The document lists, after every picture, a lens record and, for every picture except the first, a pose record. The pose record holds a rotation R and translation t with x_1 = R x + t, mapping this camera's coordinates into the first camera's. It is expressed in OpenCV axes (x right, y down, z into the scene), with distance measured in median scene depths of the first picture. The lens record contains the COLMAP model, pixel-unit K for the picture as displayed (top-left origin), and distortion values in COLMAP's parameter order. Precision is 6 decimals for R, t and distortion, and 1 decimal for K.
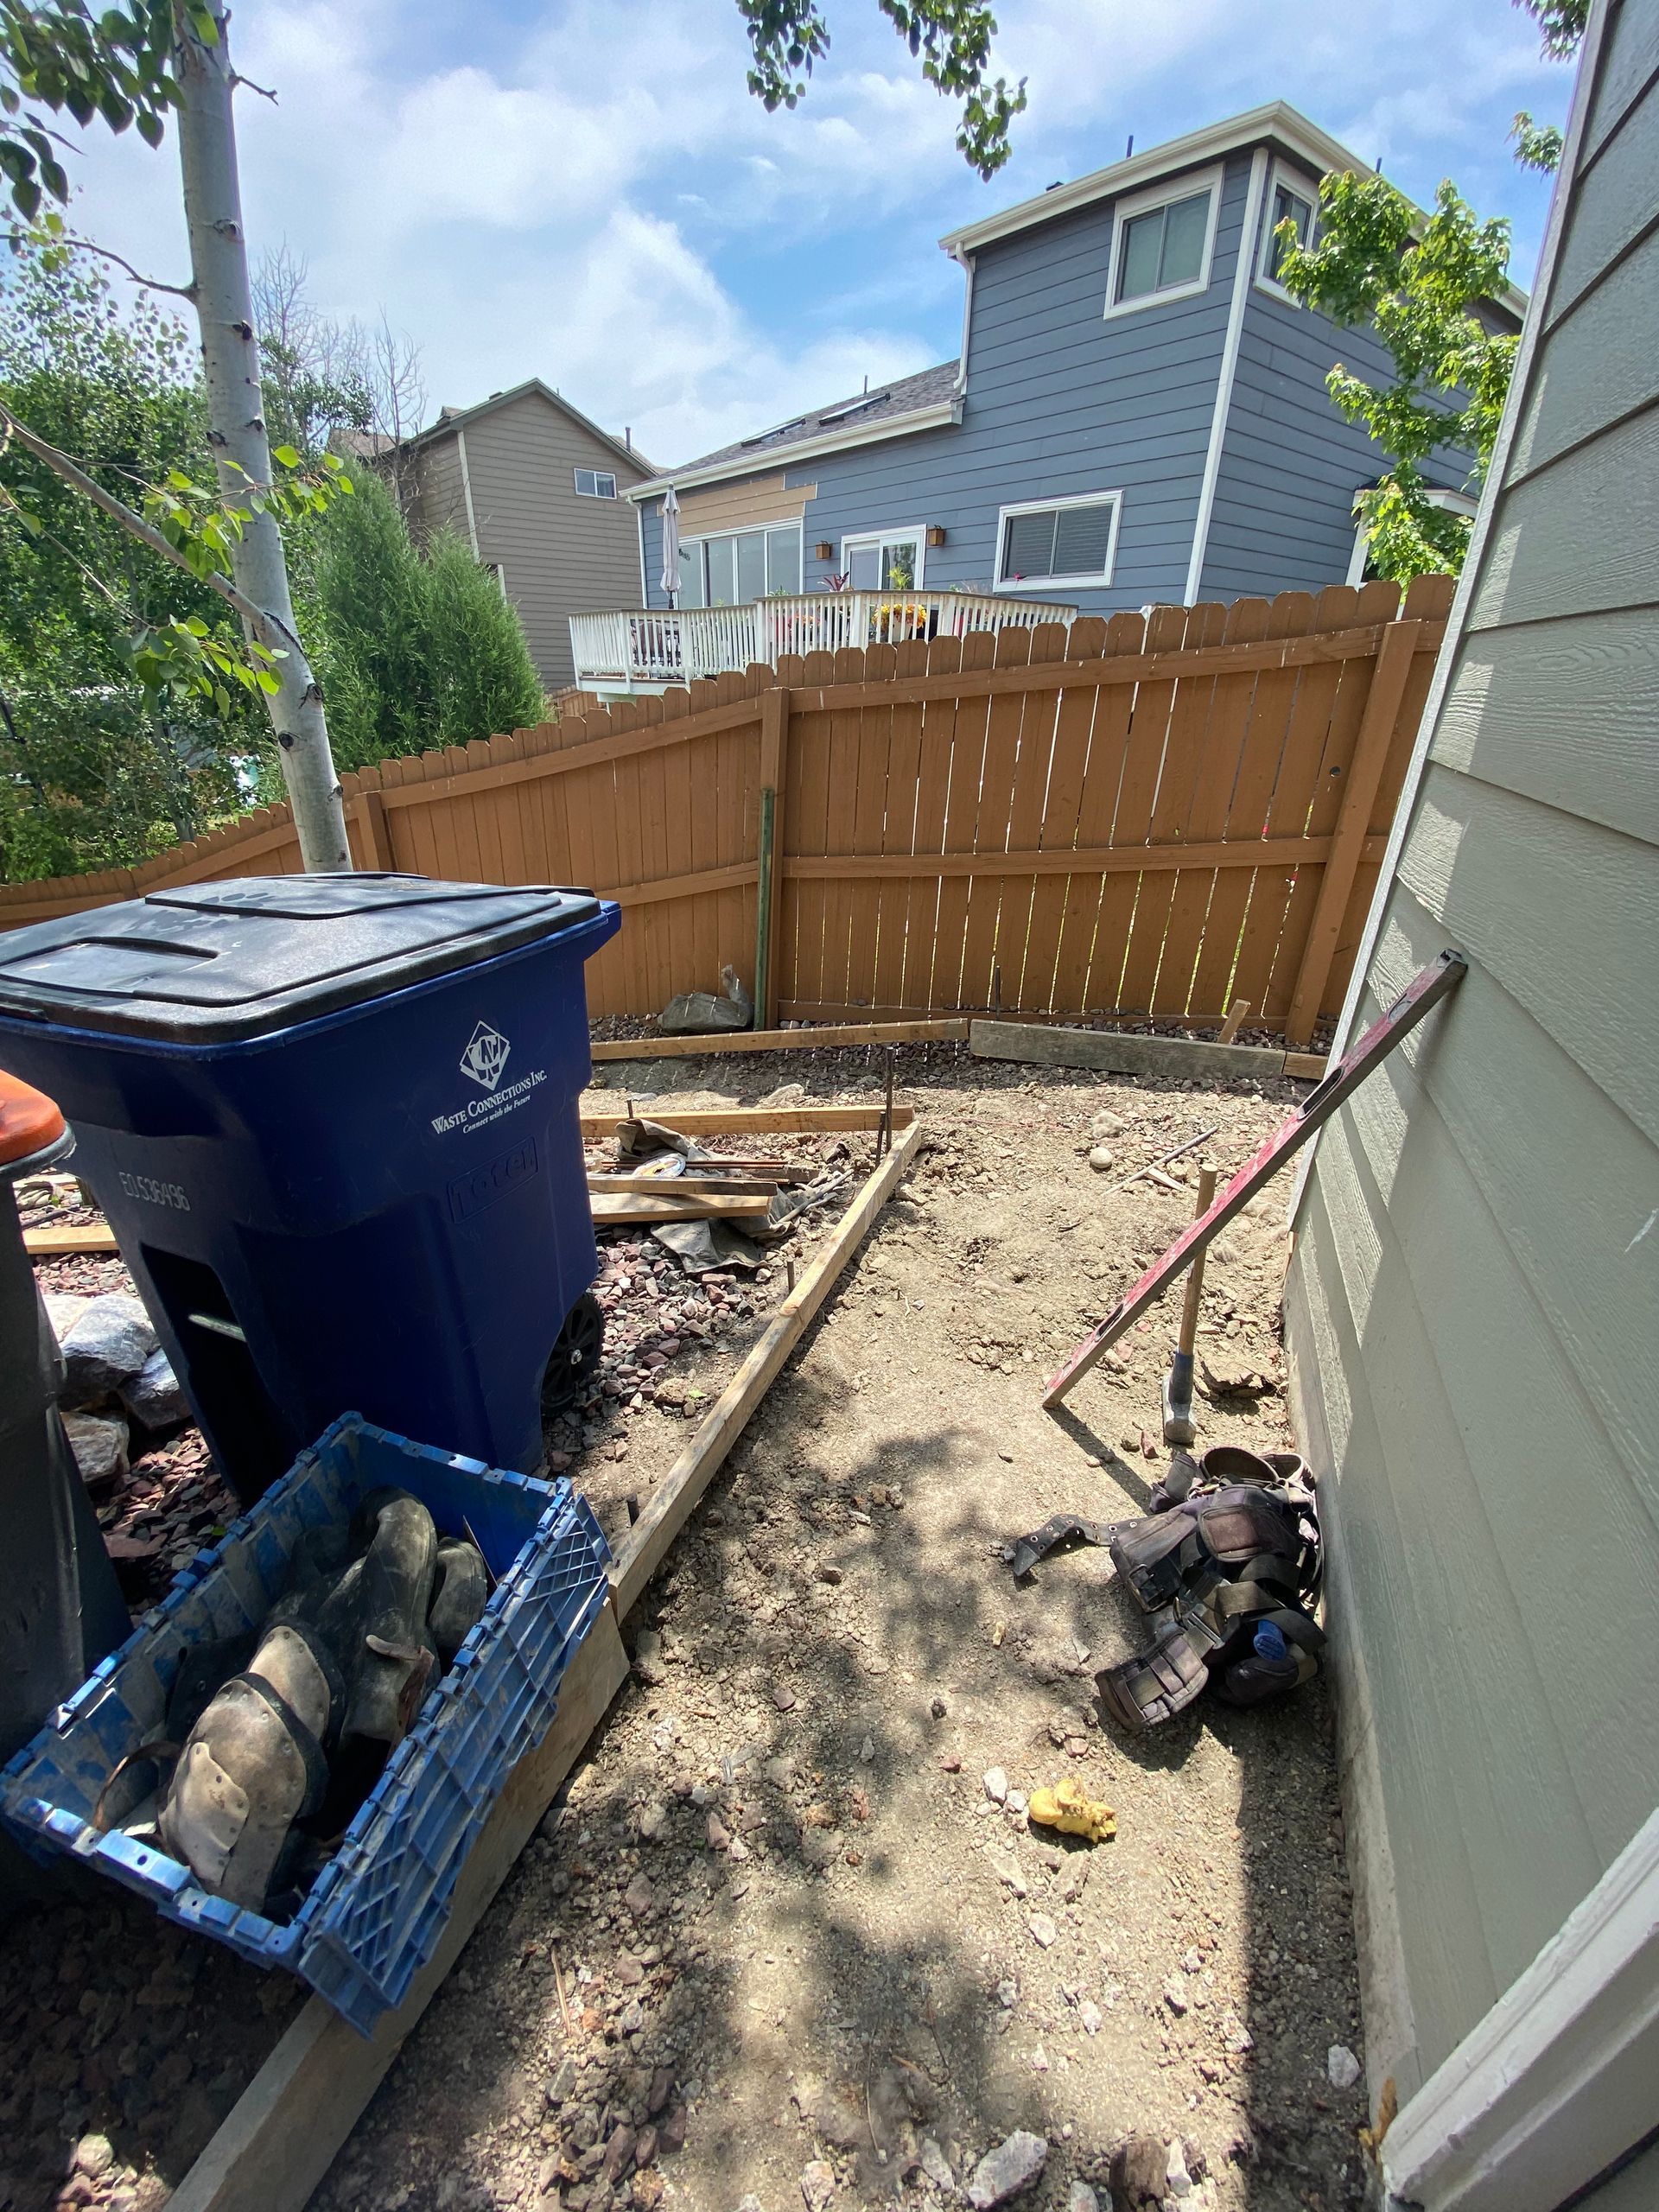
lens RADIAL K [[889.2, 0, 822.2], [0, 889.2, 1099.0], [0, 0, 1]] dist [0.024944, -0.024274]
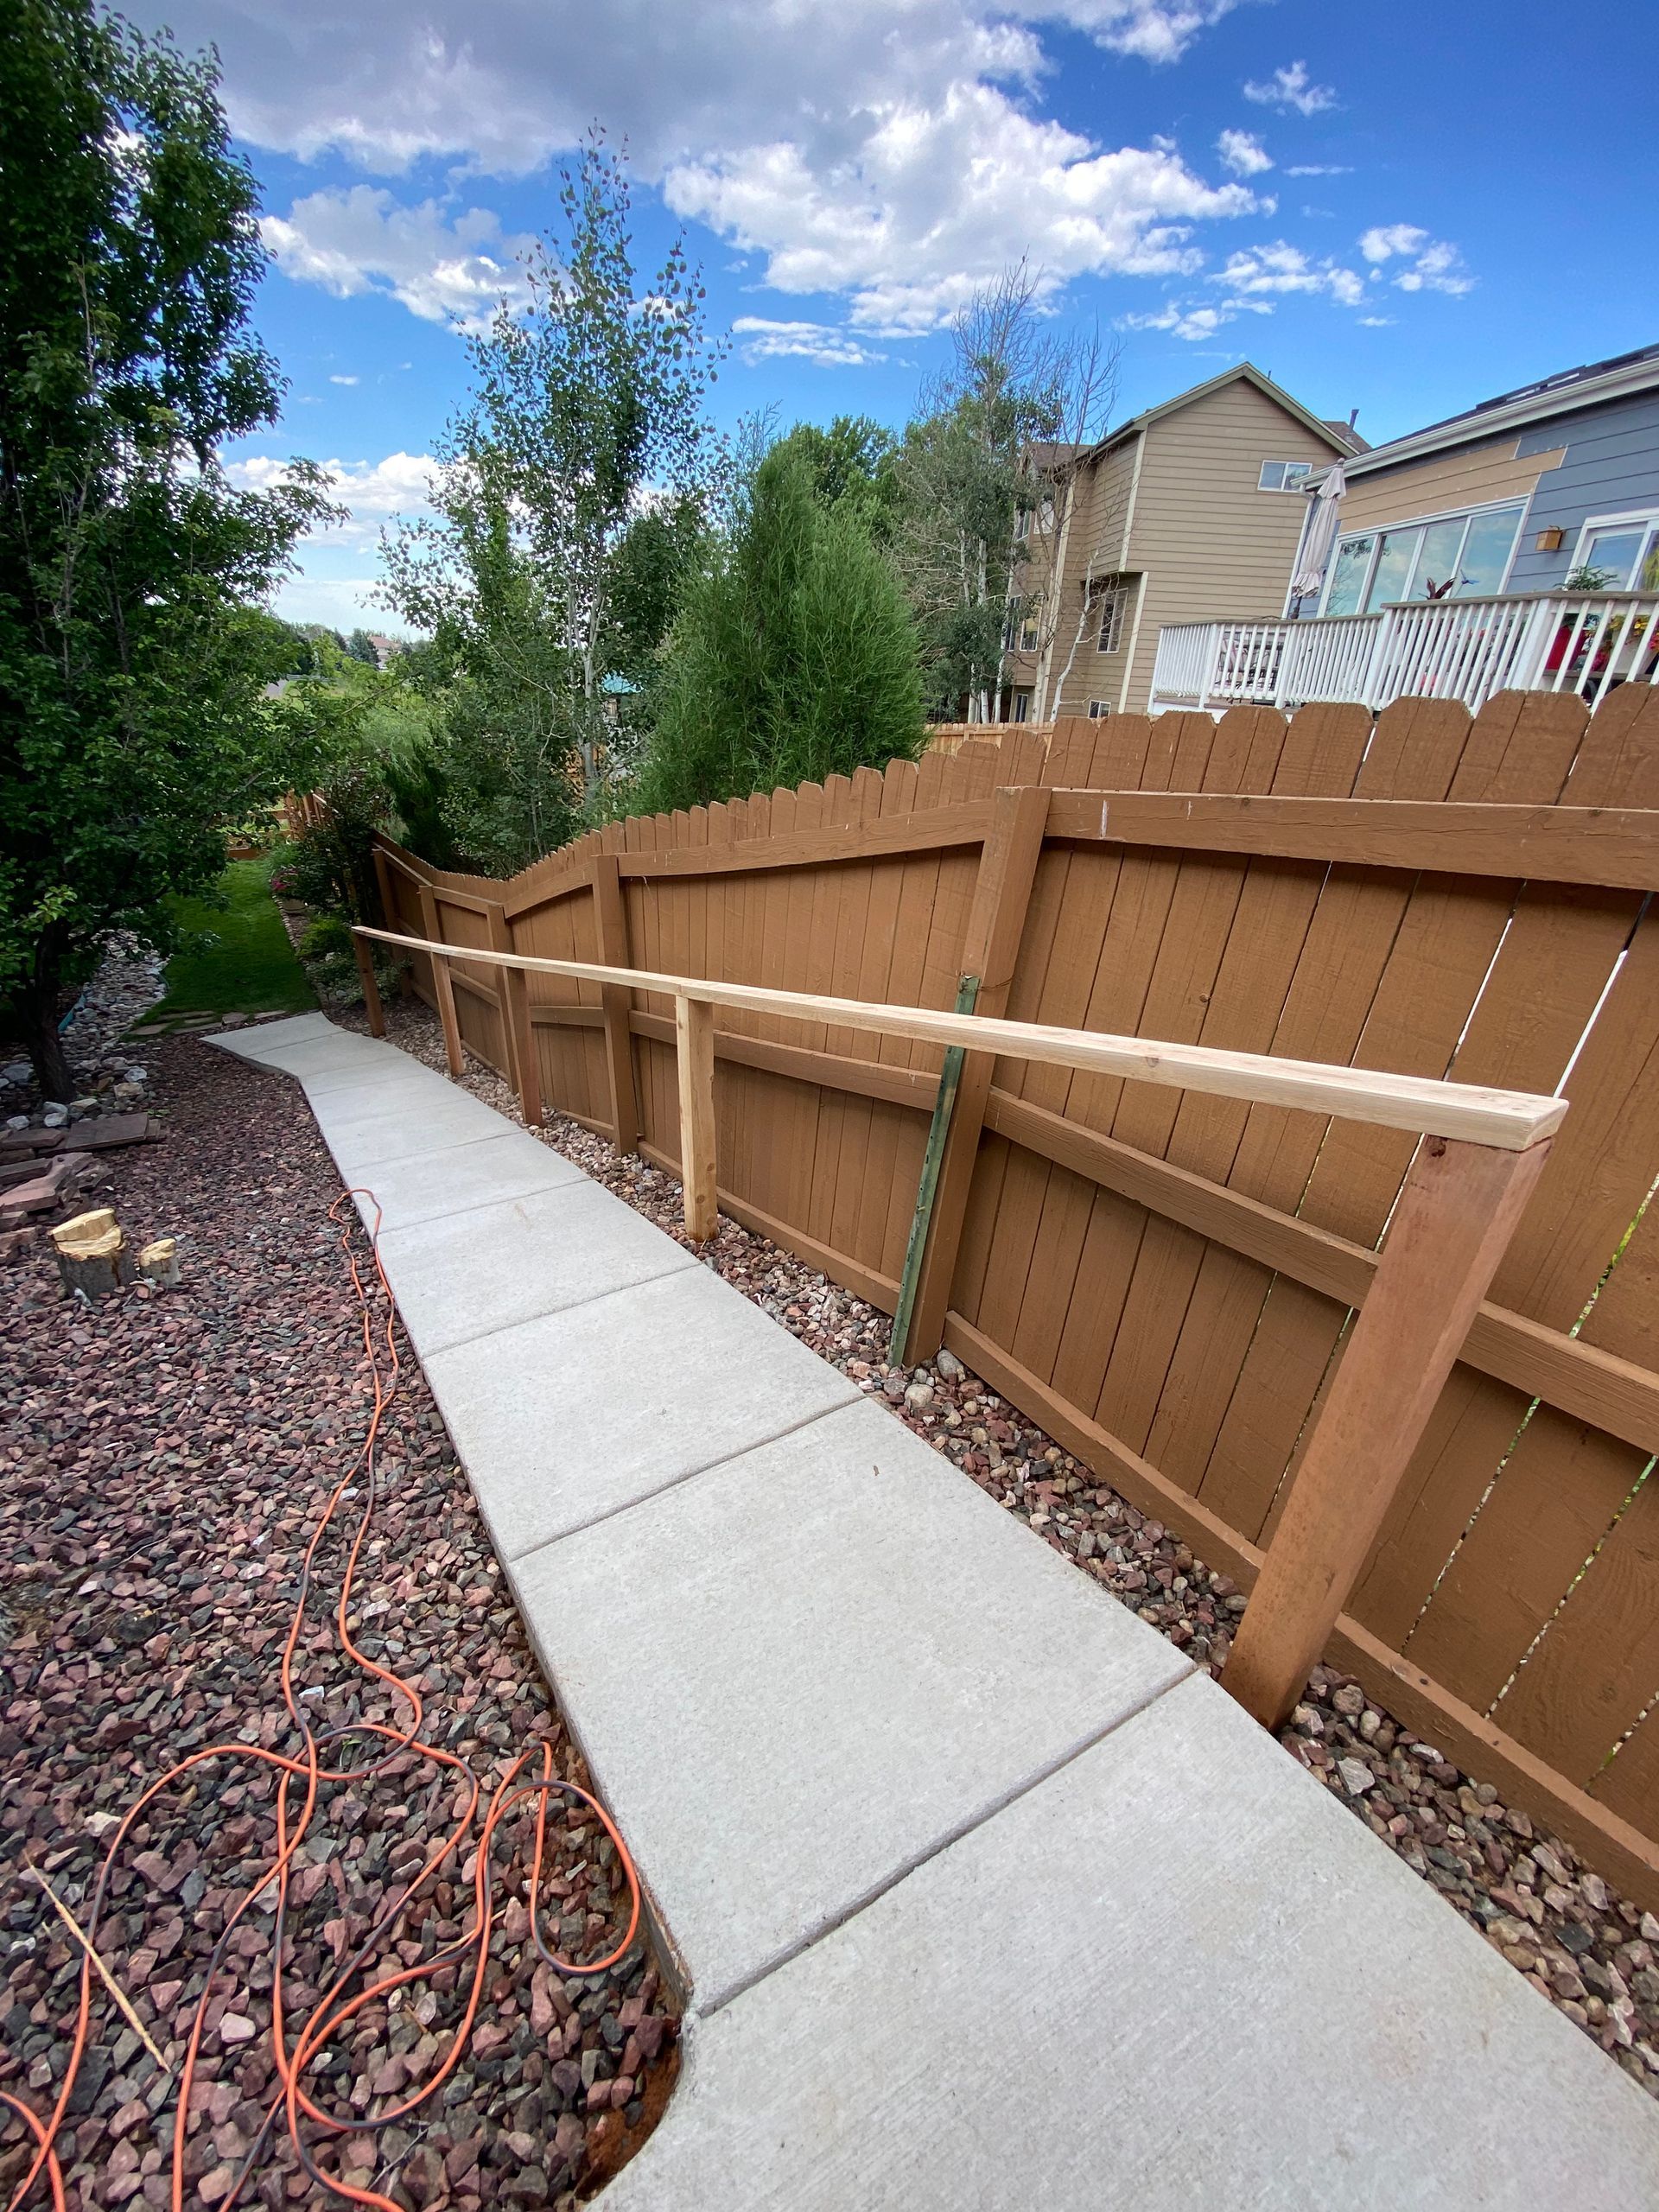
lens RADIAL K [[889.2, 0, 822.2], [0, 889.2, 1099.0], [0, 0, 1]] dist [0.024944, -0.024274]
pose [[0.790037, 0.286638, -0.541923, 0.050854], [-0.292289, 0.953141, 0.078033, -0.086300], [0.538896, 0.096749, 0.836798, 0.156595]]
